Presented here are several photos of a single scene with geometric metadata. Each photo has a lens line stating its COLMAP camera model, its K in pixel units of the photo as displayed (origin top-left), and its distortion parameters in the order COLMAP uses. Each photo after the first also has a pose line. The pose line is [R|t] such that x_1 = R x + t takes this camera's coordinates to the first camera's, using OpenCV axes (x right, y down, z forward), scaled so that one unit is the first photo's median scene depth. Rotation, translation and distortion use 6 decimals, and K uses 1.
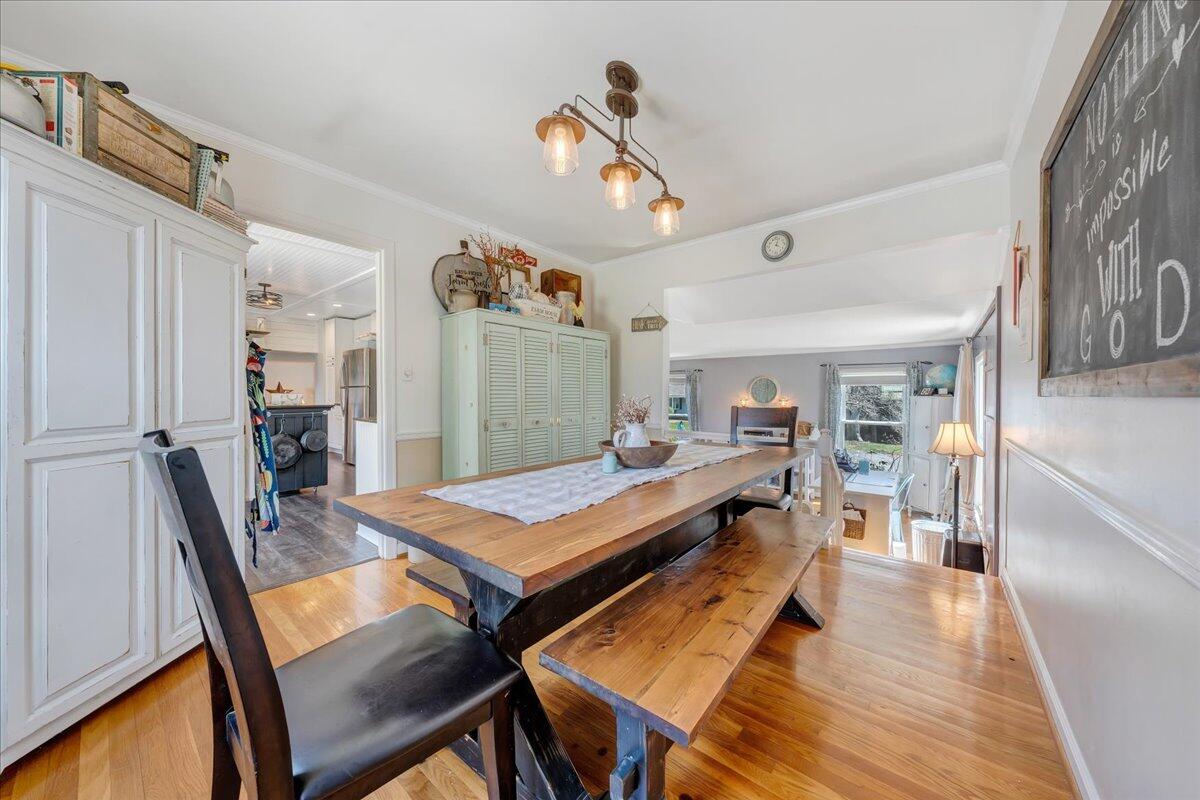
lens RADIAL K [[415.2, 0, 601.6], [0, 415.2, 394.8], [0, 0, 1]] dist [-0.002613, -0.000259]
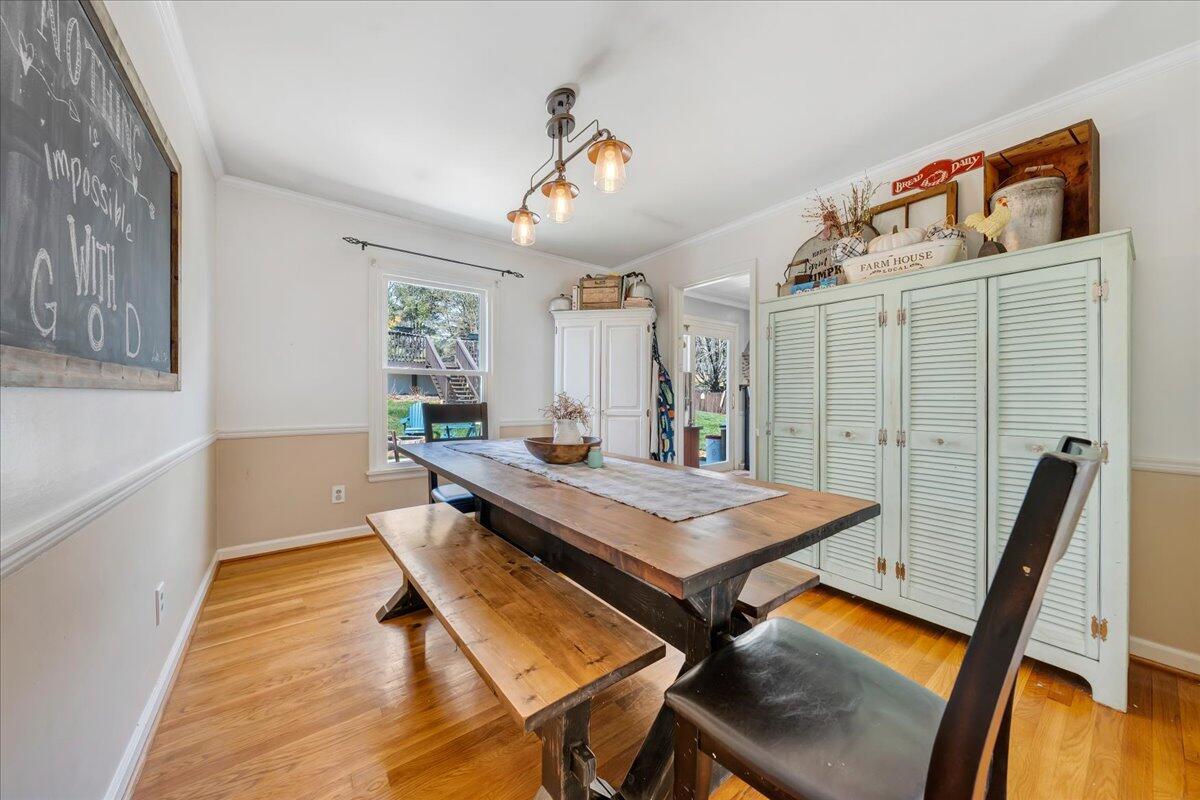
lens RADIAL K [[415.2, 0, 601.6], [0, 415.2, 394.8], [0, 0, 1]] dist [-0.002613, -0.000259]
pose [[-0.239218, -0.003977, -0.970958, 0.971295], [-0.006689, 0.999975, -0.002448, 0.007479], [0.970943, 0.005909, -0.239239, 1.232881]]
